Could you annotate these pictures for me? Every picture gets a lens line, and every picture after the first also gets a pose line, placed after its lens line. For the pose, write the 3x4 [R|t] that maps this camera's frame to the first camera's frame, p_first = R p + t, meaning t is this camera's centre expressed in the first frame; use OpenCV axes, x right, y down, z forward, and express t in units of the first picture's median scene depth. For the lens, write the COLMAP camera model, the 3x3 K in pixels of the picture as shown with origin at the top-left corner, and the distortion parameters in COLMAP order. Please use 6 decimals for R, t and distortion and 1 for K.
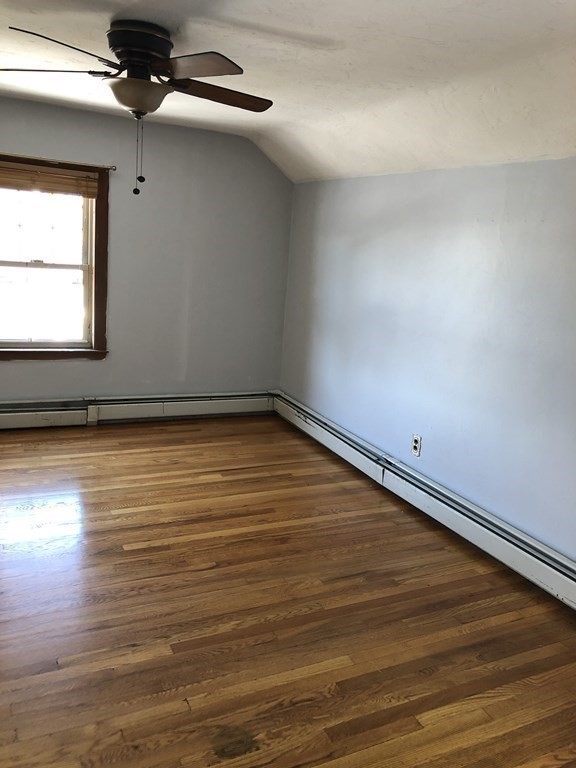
lens RADIAL K [[623.4, 0, 289.2], [0, 623.4, 376.8], [0, 0, 1]] dist [0.021579, -0.033185]
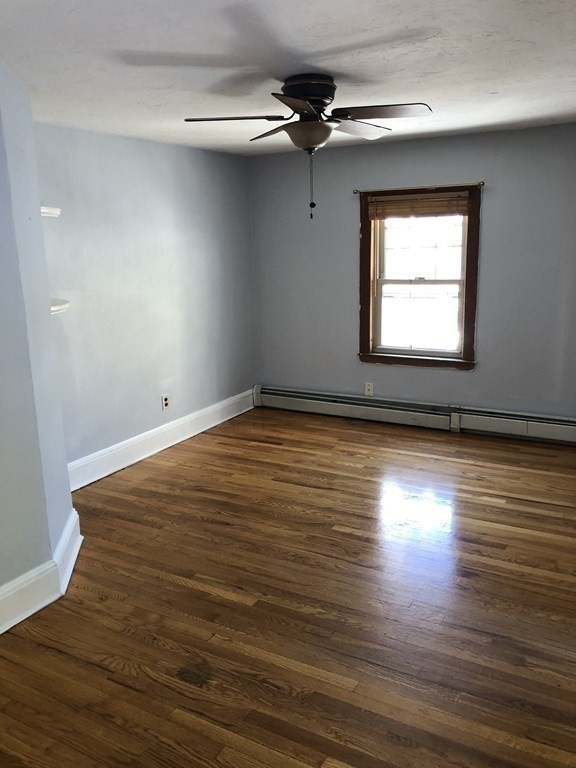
lens RADIAL K [[623.4, 0, 289.2], [0, 623.4, 376.8], [0, 0, 1]] dist [0.021579, -0.033185]
pose [[0.563216, 0.083181, -0.822112, 0.411280], [-0.107098, 0.993877, 0.027189, -0.013997], [0.819340, 0.072734, 0.568676, 0.183954]]
